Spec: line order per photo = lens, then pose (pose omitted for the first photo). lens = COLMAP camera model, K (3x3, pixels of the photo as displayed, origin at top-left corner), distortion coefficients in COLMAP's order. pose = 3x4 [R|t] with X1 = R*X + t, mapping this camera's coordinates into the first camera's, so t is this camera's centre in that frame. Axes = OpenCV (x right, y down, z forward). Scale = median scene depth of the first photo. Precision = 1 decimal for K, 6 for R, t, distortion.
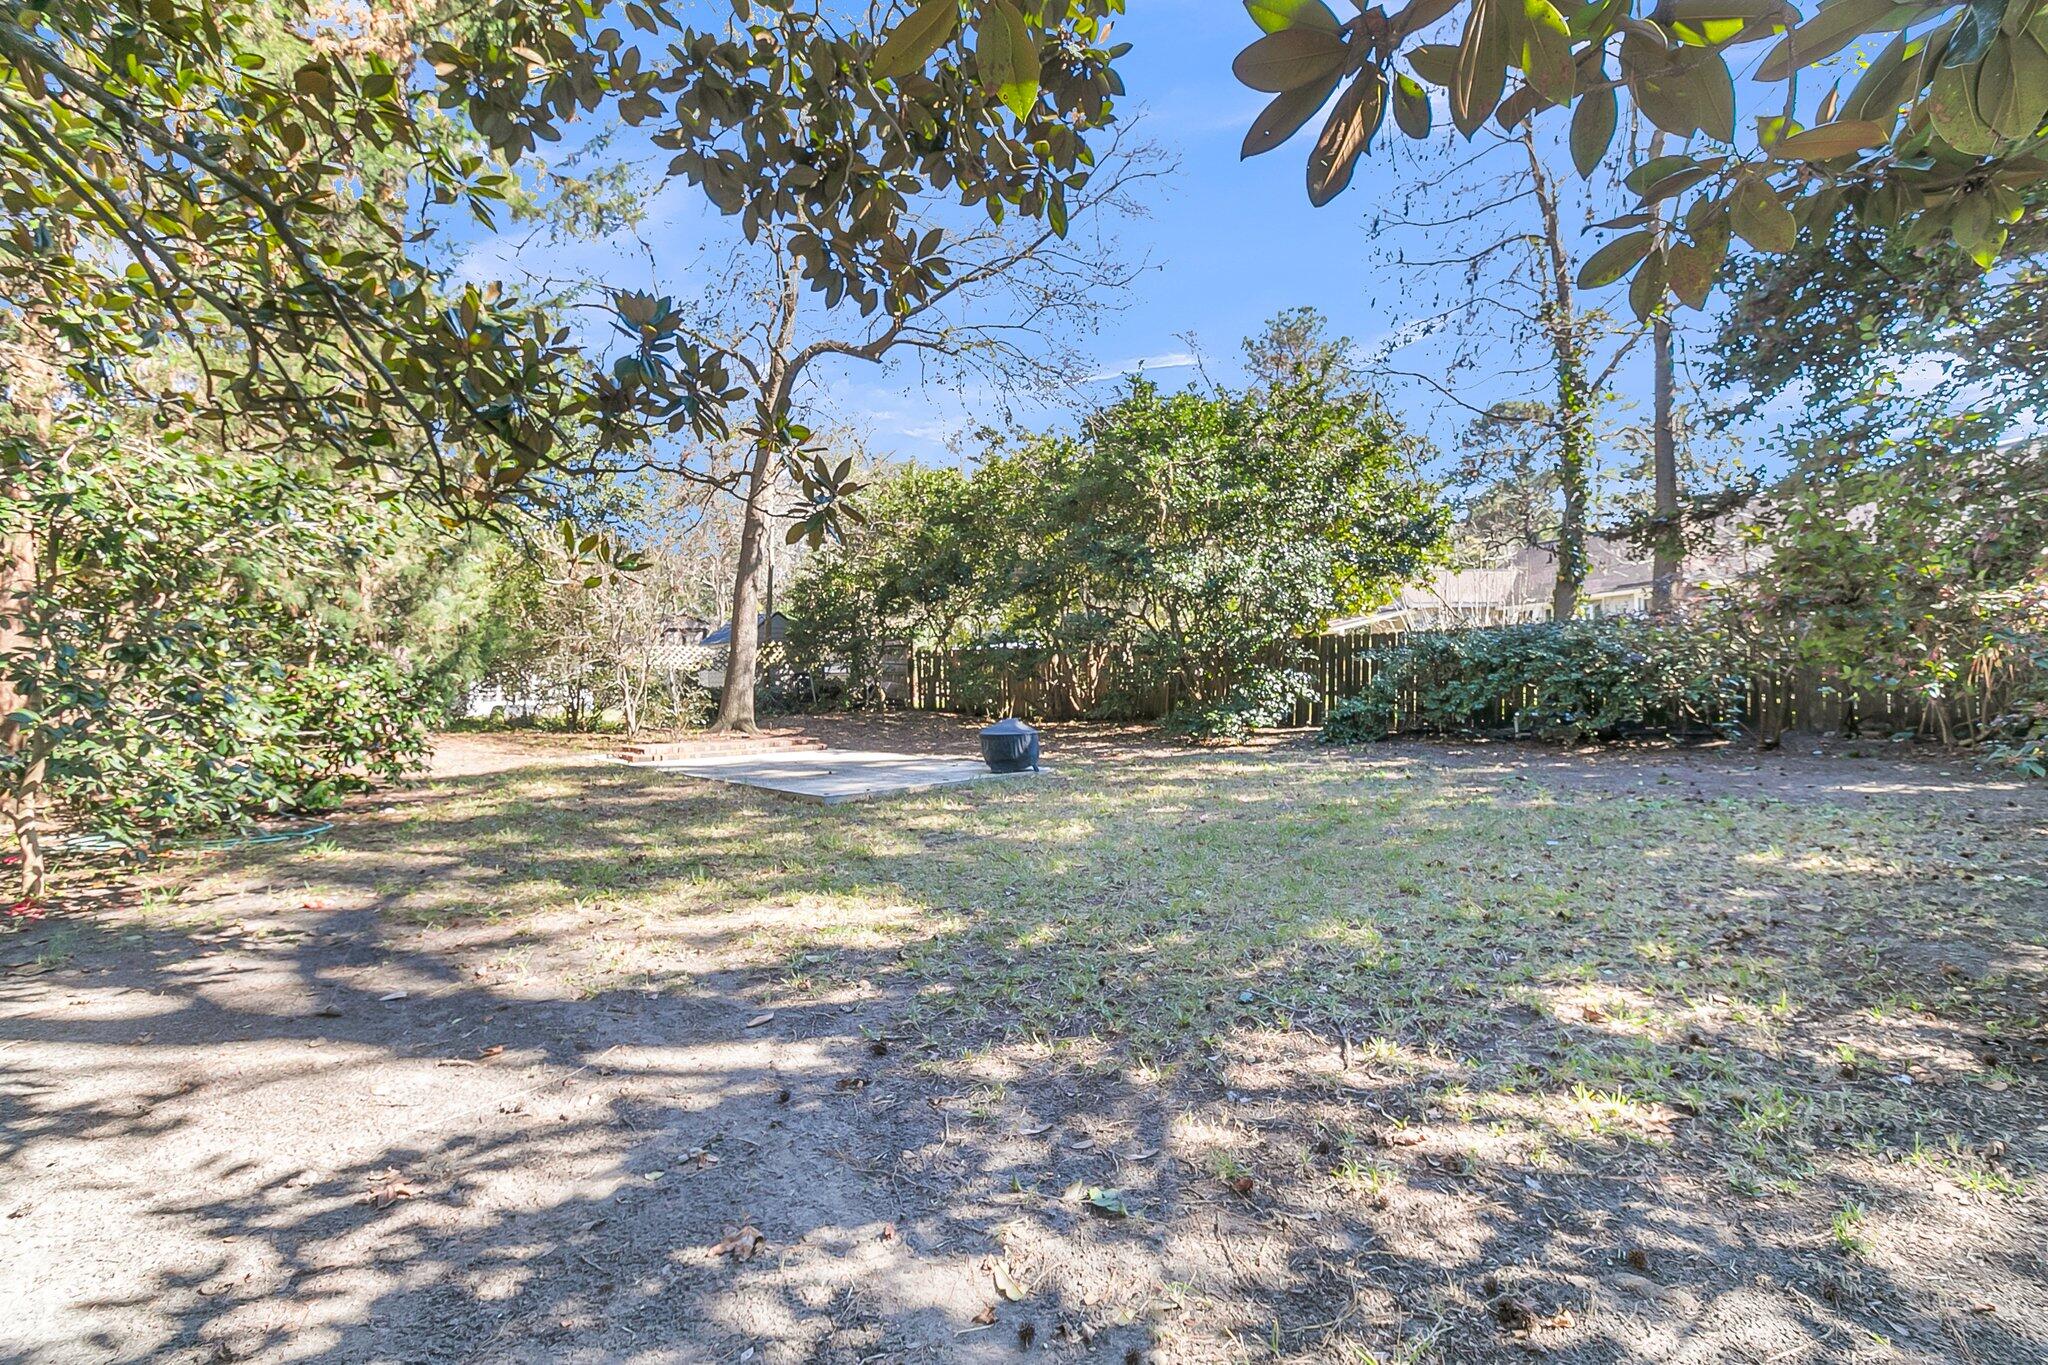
lens RADIAL K [[954.9, 0, 1024.4], [0, 954.9, 677.1], [0, 0, 1]] dist [0.000265, 0.000469]
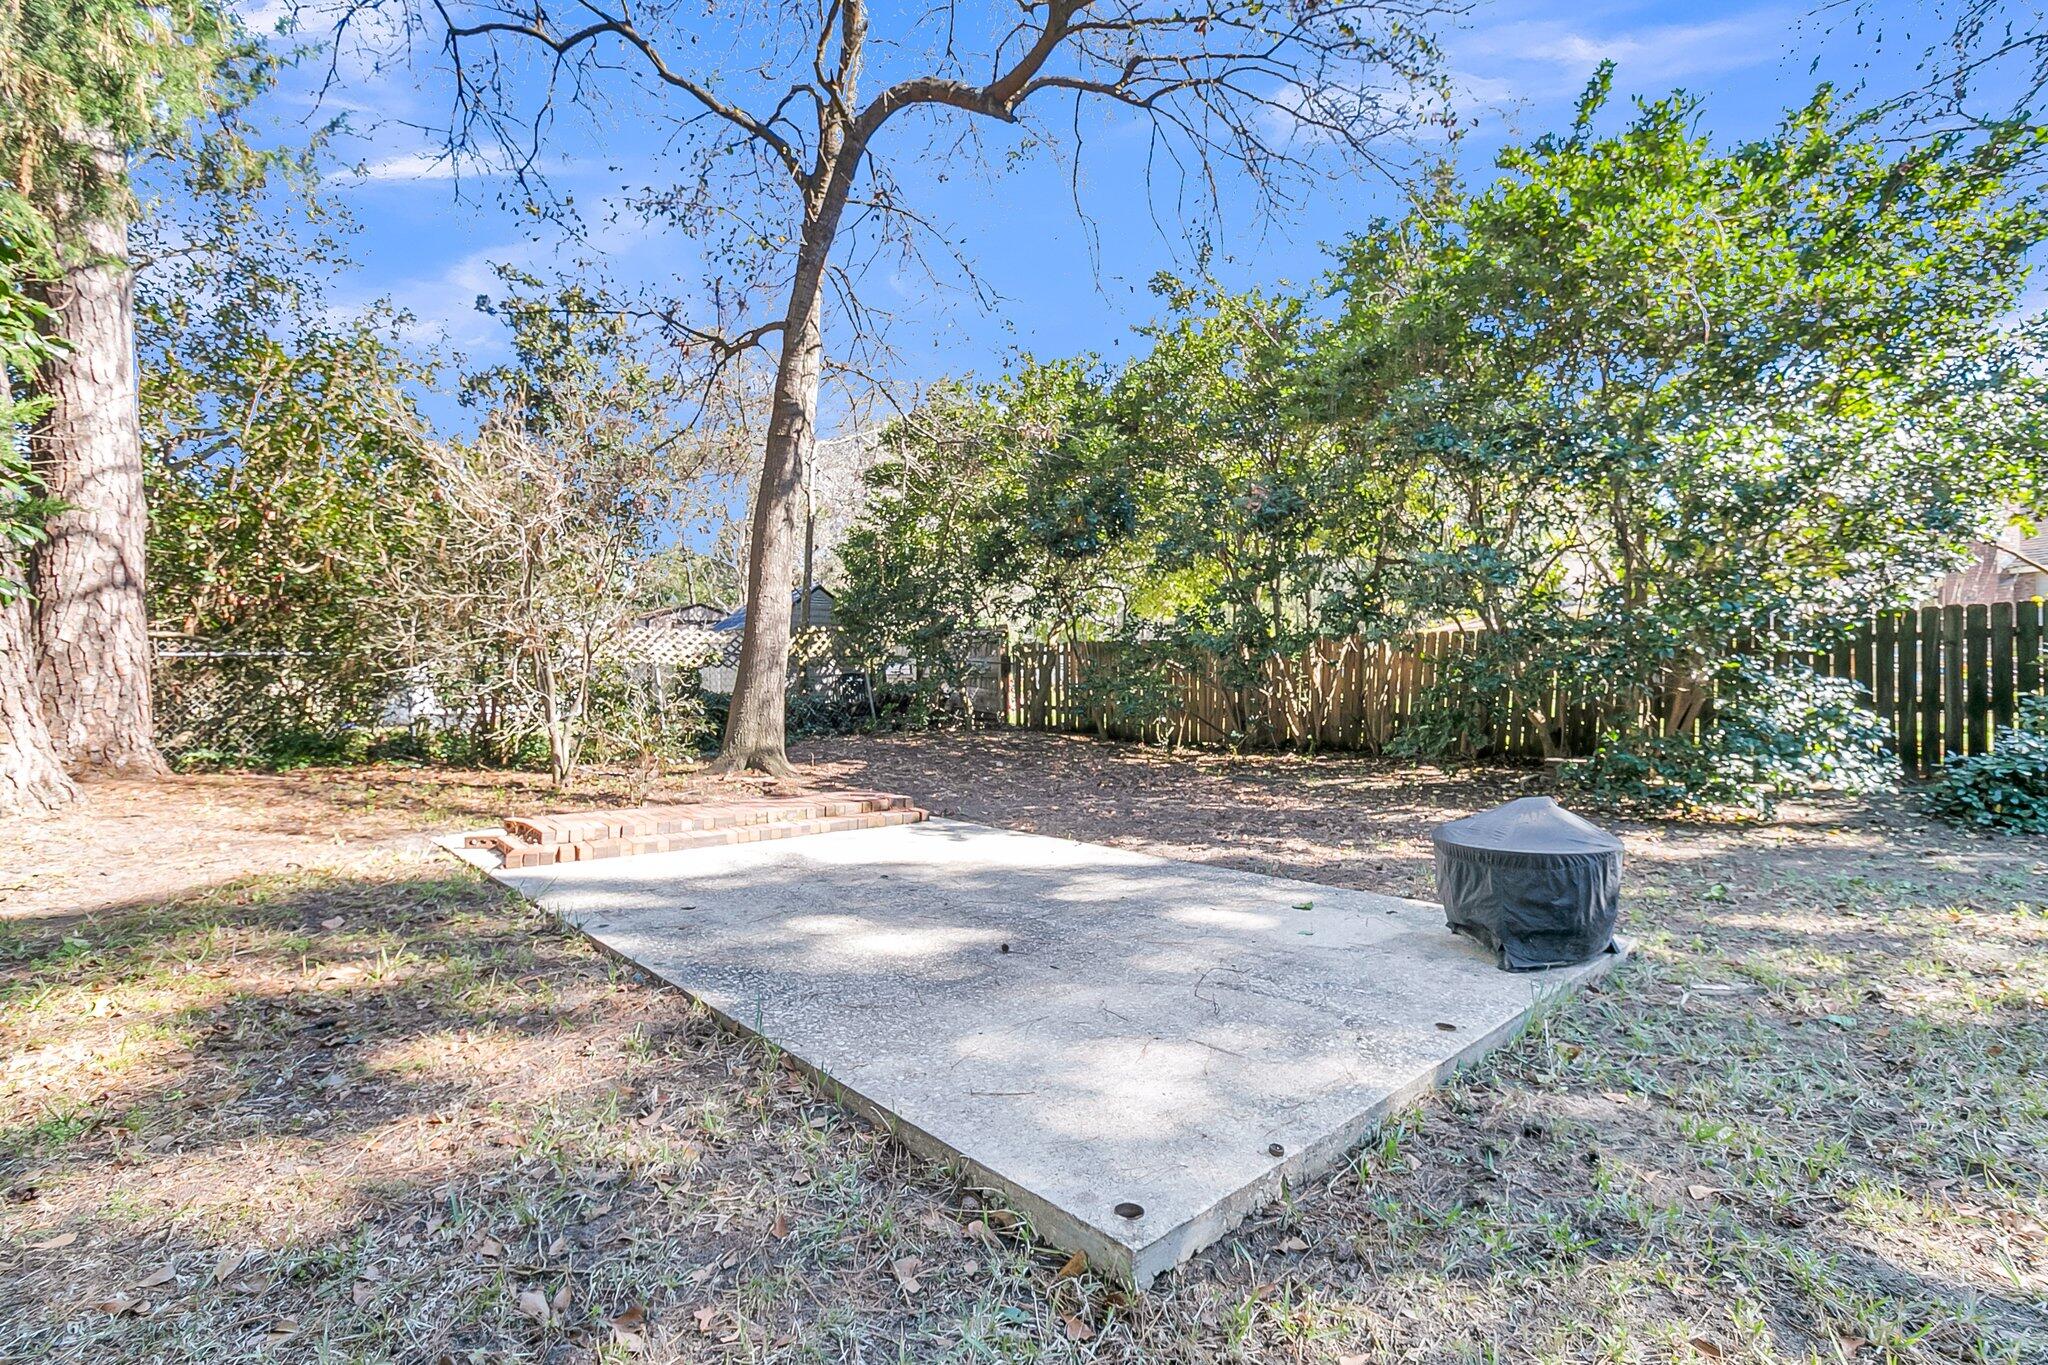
lens RADIAL K [[954.9, 0, 1014.7], [0, 954.9, 688.9], [0, 0, 1]] dist [0.000265, 0.000469]
pose [[0.999319, 0.011369, -0.035101, -0.115381], [-0.011125, 0.999913, 0.007130, 0.000981], [0.035179, -0.006734, 0.999358, 0.396283]]
